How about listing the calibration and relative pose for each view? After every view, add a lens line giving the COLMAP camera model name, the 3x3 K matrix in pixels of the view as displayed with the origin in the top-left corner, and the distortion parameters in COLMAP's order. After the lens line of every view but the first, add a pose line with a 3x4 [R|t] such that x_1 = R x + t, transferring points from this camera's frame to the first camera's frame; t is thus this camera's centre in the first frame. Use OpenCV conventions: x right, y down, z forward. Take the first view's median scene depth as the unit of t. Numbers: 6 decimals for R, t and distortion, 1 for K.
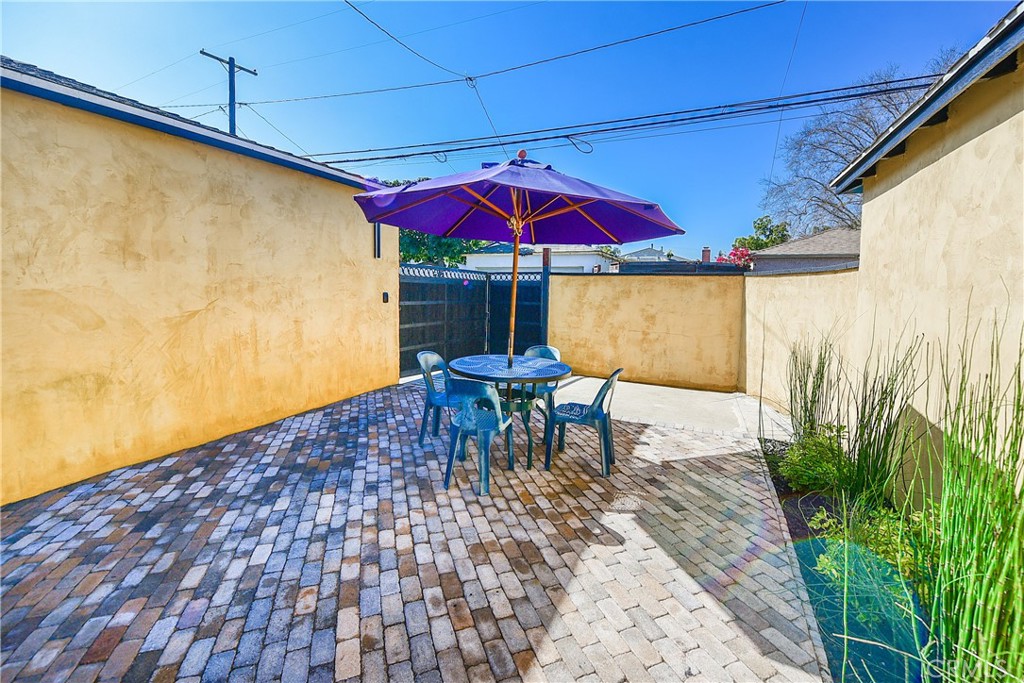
lens RADIAL K [[417.7, 0, 508.7], [0, 417.7, 309.9], [0, 0, 1]] dist [-0.019968, -0.000153]
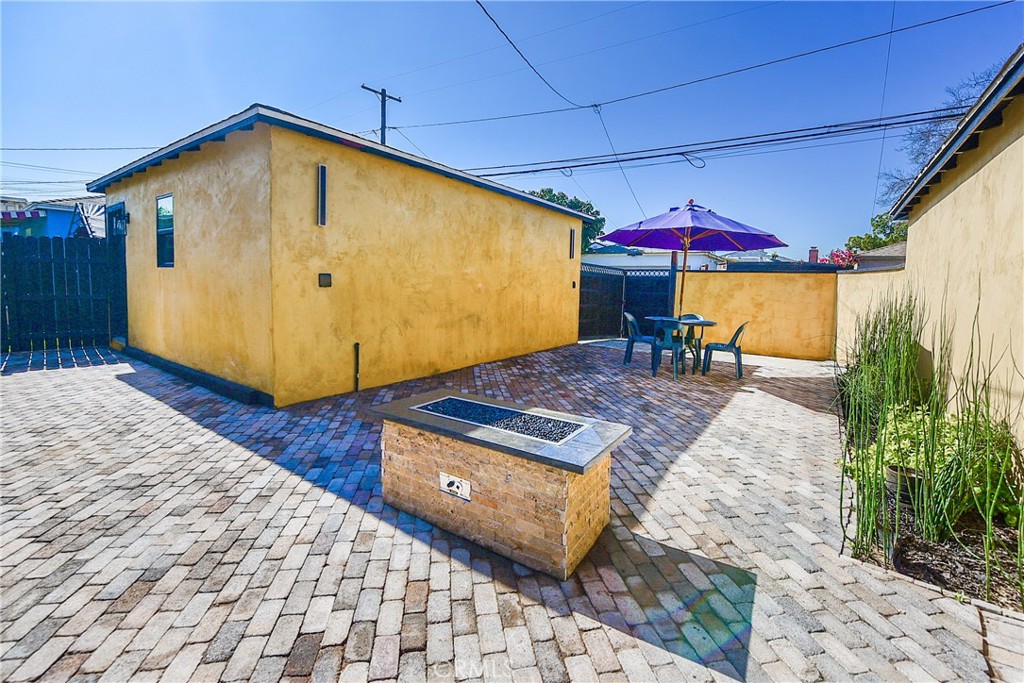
lens RADIAL K [[430.1, 0, 520.4], [0, 430.1, 311.0], [0, 0, 1]] dist [-0.020163, -0.000289]
pose [[0.986865, 0.023014, -0.159897, -0.267313], [-0.022758, 0.999735, 0.003433, 0.073643], [0.159933, 0.000251, 0.987128, -0.644933]]
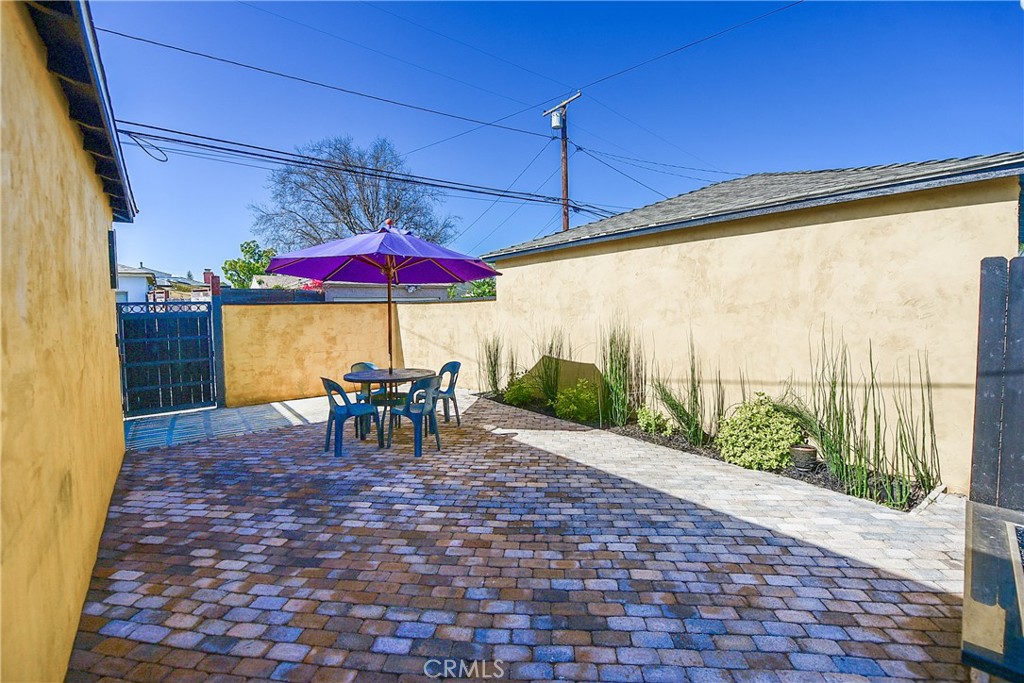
lens RADIAL K [[427.4, 0, 500.5], [0, 427.4, 324.9], [0, 0, 1]] dist [-0.031287, -0.000209]
pose [[0.438115, -0.061865, 0.896787, -0.776000], [0.078947, 0.996422, 0.030170, -0.029660], [-0.895445, 0.057581, 0.441432, 0.035805]]
